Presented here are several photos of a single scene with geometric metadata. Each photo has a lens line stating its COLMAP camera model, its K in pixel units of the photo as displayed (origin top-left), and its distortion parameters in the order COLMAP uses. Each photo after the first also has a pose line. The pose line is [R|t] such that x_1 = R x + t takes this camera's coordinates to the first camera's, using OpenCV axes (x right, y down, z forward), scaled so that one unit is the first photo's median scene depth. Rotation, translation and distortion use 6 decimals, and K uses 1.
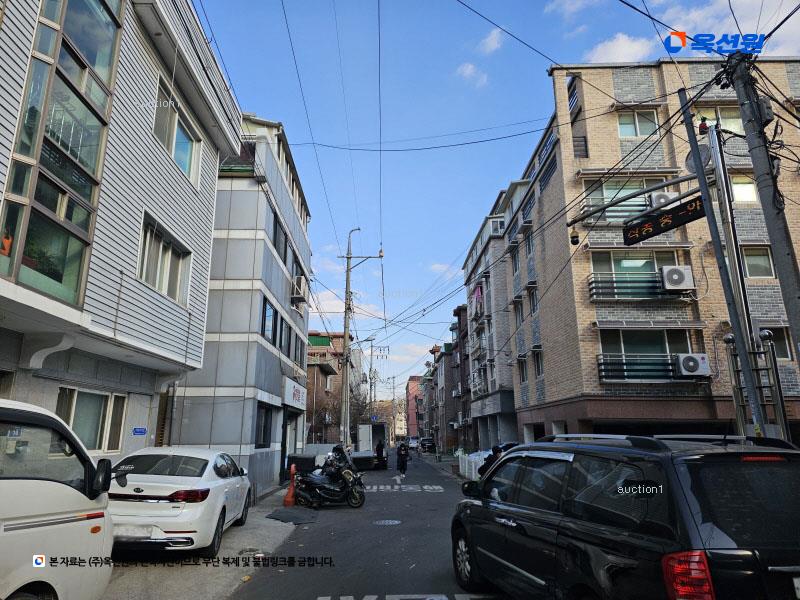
lens RADIAL K [[542.7, 0, 371.7], [0, 542.7, 302.2], [0, 0, 1]] dist [0.037858, -0.009416]
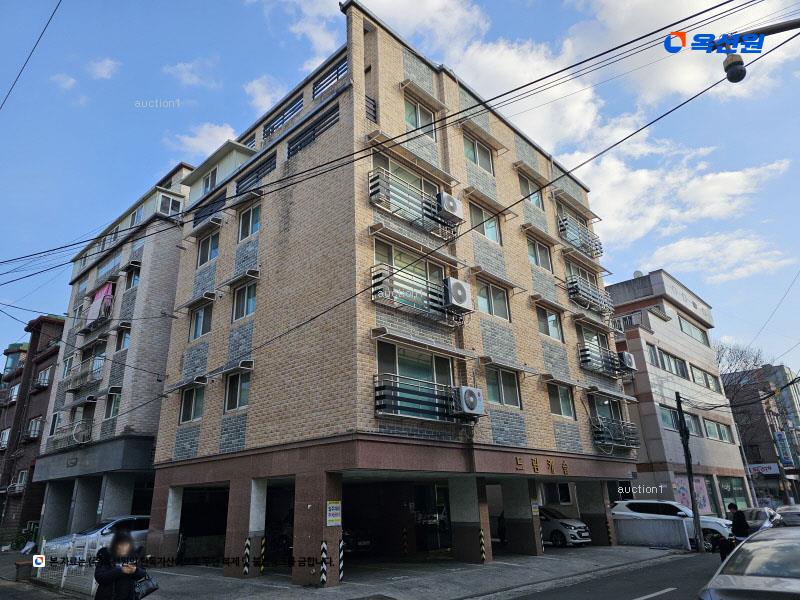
lens RADIAL K [[542.7, 0, 397.3], [0, 542.7, 299.9], [0, 0, 1]] dist [0.037858, -0.009416]
pose [[0.674093, 0.239616, 0.698701, -0.050132], [-0.150135, 0.970622, -0.188023, 0.089357], [-0.723228, 0.021846, 0.690264, 0.346704]]
